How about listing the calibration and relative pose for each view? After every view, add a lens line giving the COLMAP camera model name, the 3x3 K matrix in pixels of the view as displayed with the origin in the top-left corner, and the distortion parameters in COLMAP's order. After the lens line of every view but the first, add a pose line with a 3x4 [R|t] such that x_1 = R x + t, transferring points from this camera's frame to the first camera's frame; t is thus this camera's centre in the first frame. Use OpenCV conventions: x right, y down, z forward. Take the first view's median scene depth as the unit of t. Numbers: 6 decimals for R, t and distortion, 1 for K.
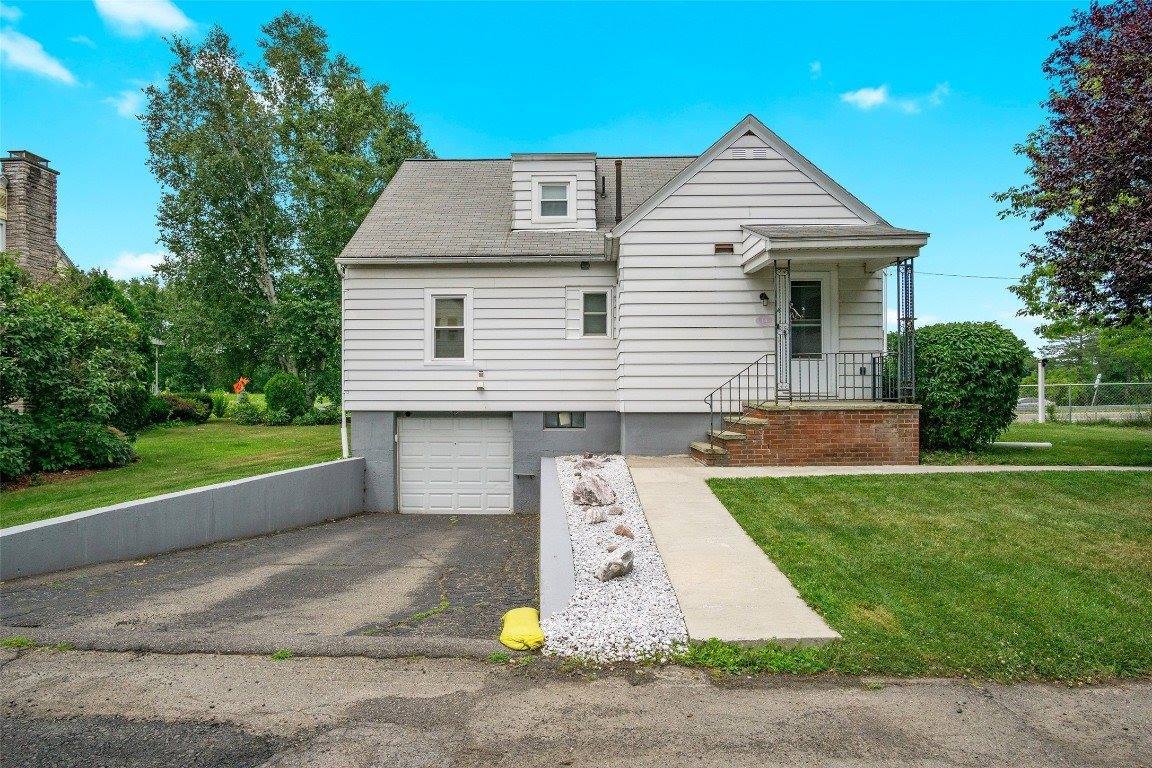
lens RADIAL K [[621.3, 0, 562.4], [0, 621.3, 402.7], [0, 0, 1]] dist [-0.022923, -0.001701]
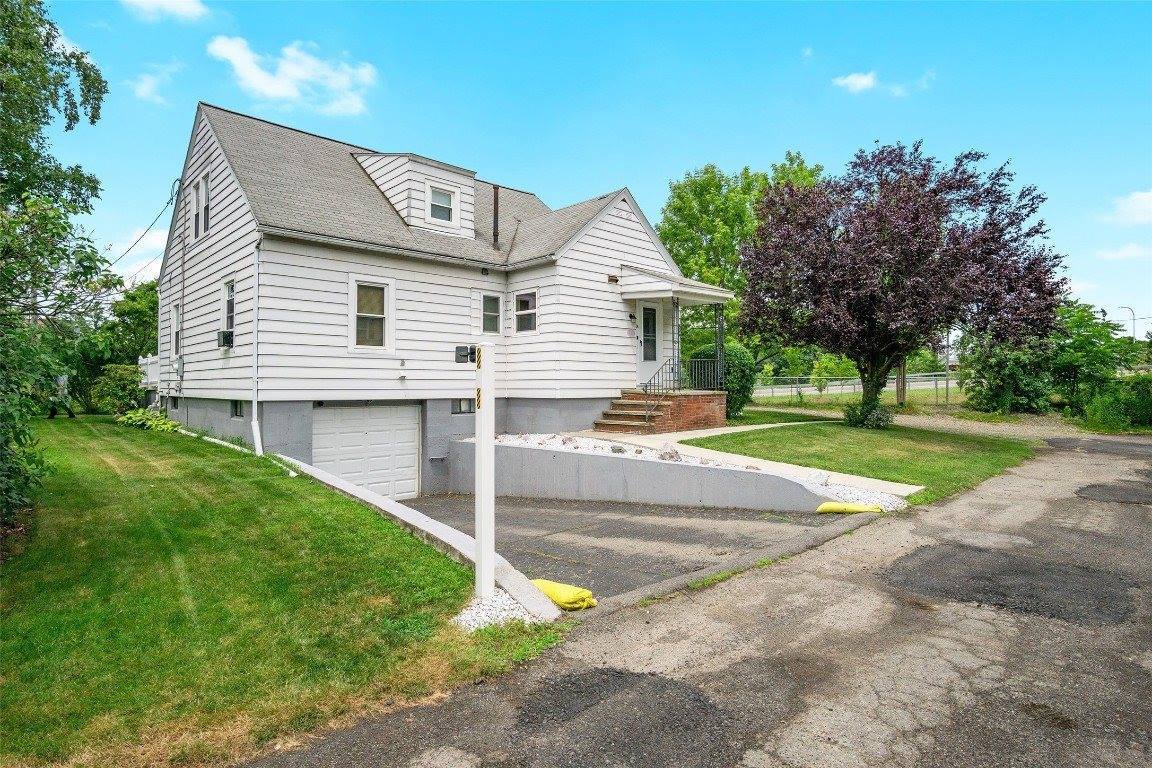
lens RADIAL K [[621.3, 0, 571.8], [0, 621.3, 382.2], [0, 0, 1]] dist [-0.022923, -0.001701]
pose [[0.698174, 0.007267, 0.715891, -0.668913], [0.001904, 0.999926, -0.012007, -0.001857], [-0.715926, 0.009746, 0.698108, 0.081696]]
